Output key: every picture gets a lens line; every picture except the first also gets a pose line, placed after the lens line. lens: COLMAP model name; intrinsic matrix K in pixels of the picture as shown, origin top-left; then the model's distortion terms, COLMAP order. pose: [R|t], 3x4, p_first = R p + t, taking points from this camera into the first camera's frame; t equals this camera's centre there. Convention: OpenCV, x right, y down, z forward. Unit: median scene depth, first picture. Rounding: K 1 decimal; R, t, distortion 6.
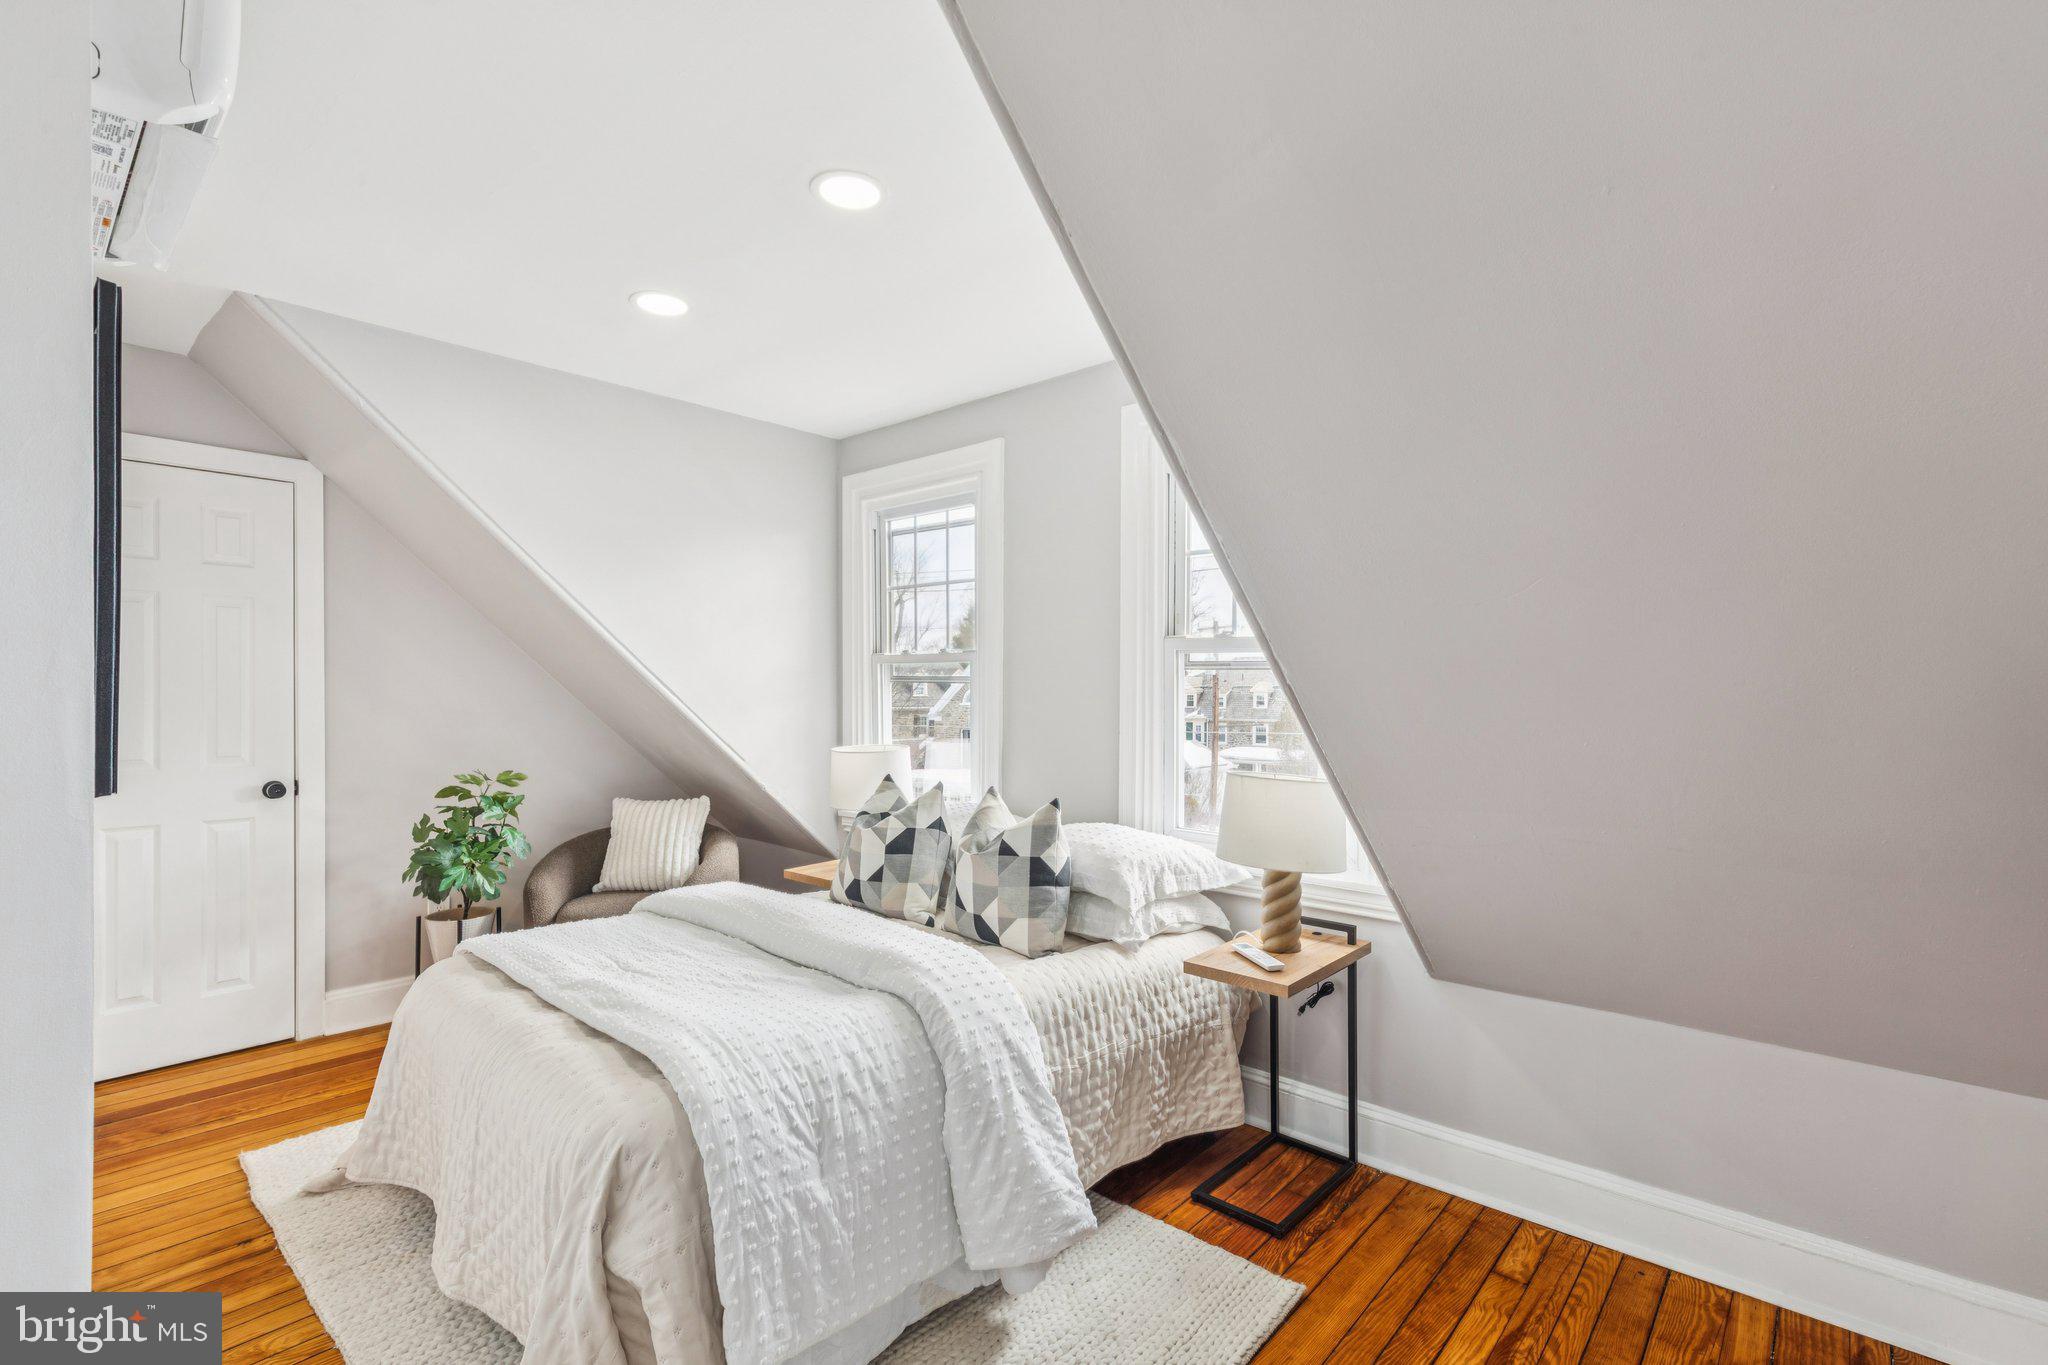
lens RADIAL K [[920.5, 0, 1025.8], [0, 920.5, 687.7], [0, 0, 1]] dist [0.008122, -0.000996]
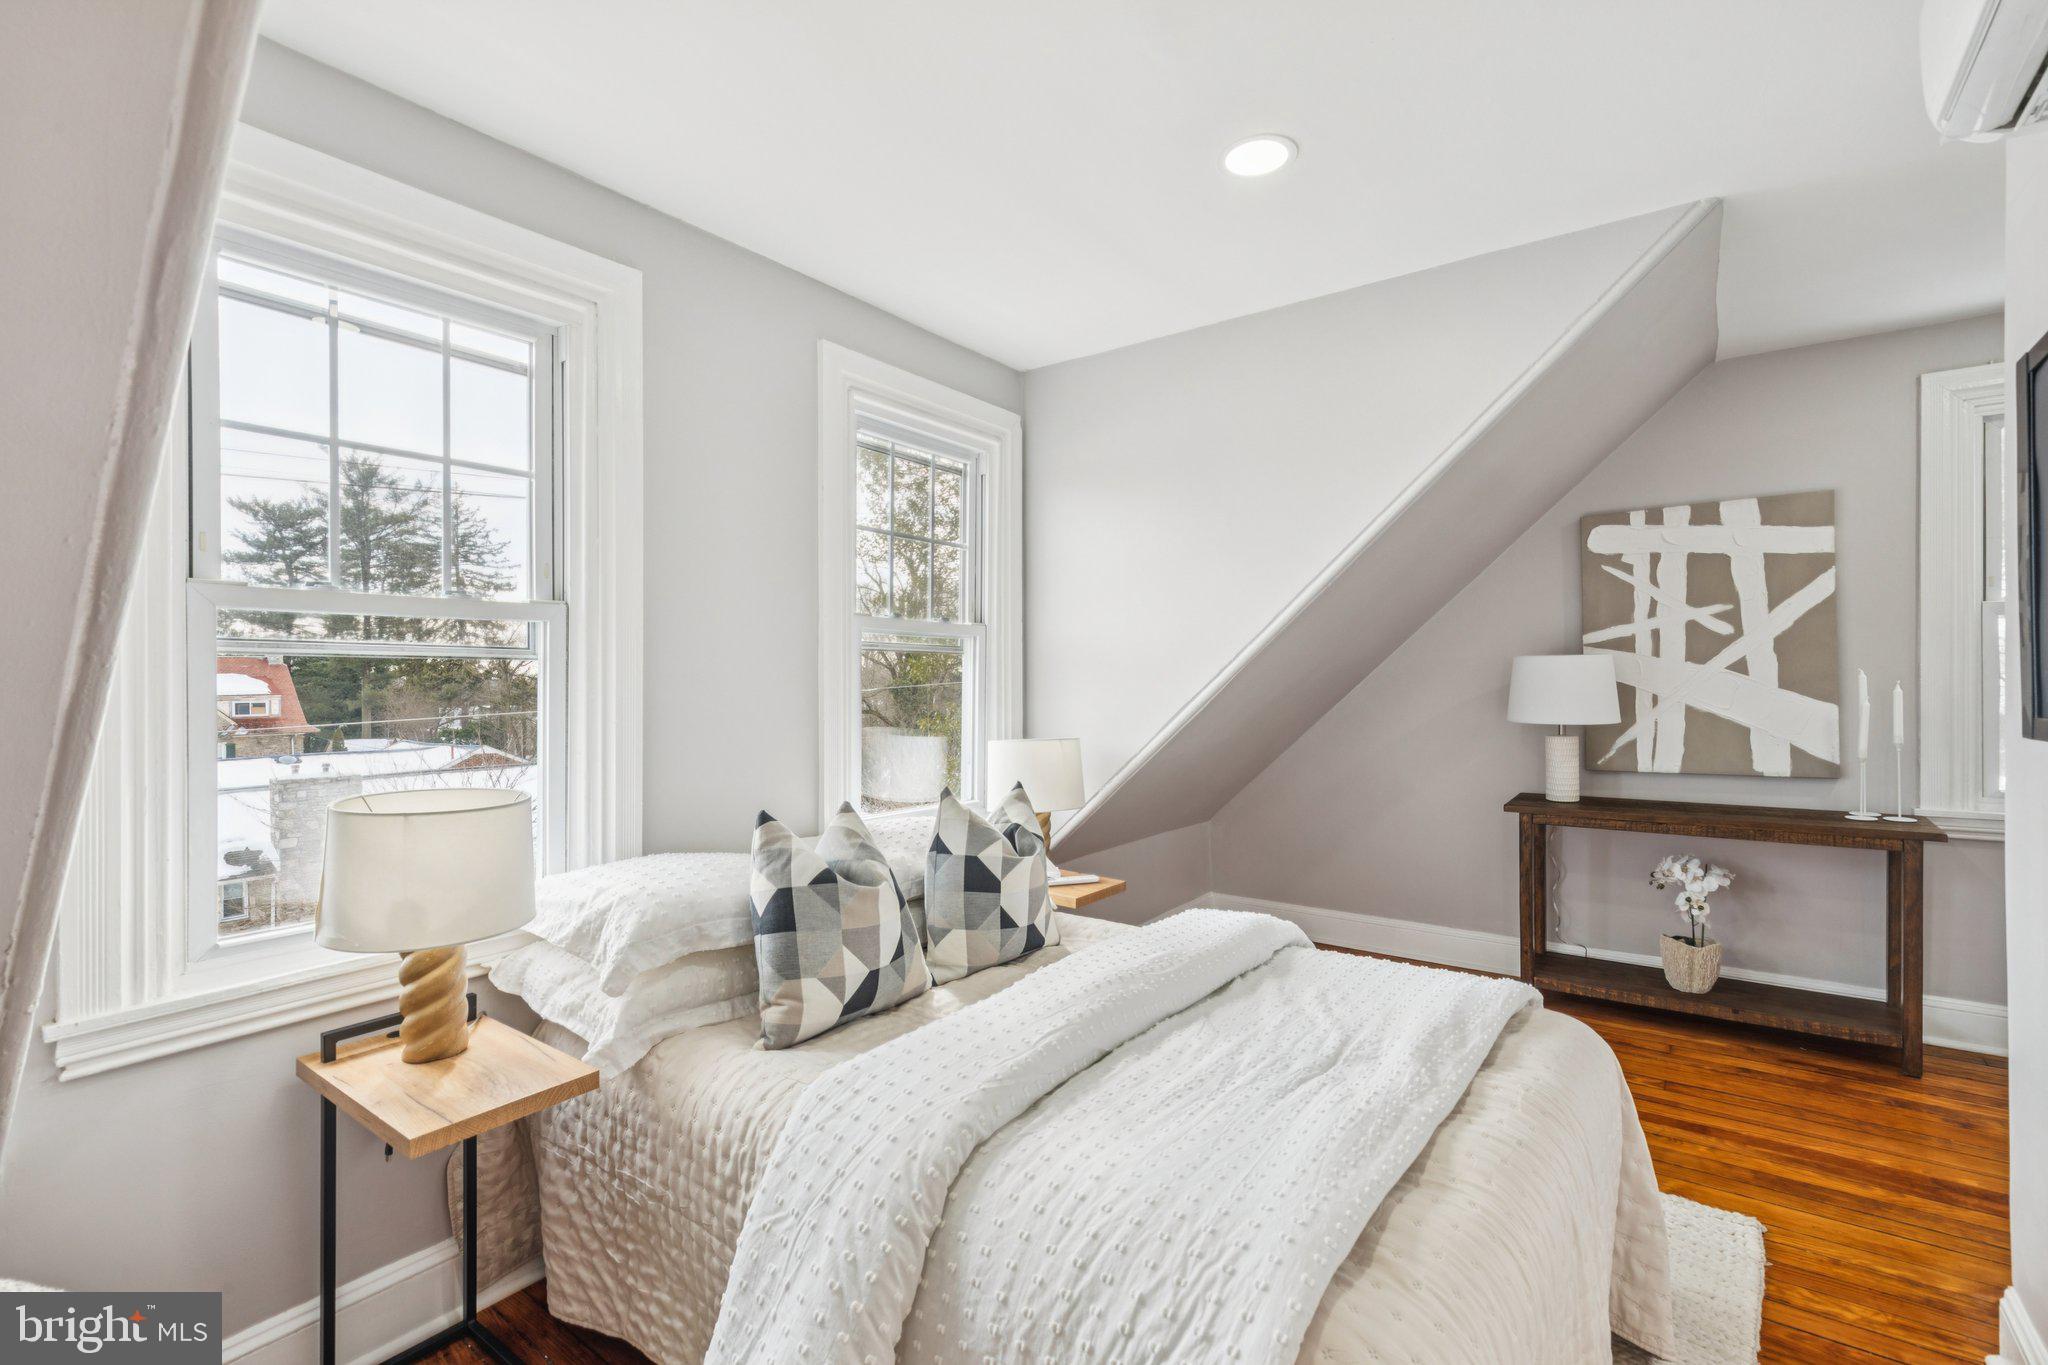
lens RADIAL K [[935.0, 0, 999.5], [0, 935.0, 681.4], [0, 0, 1]] dist [-0.002691, -0.000640]
pose [[-0.077262, -0.009806, 0.996963, -0.881995], [0.002020, 0.999948, 0.009992, 0.005337], [-0.997009, 0.002786, -0.077239, 1.030550]]
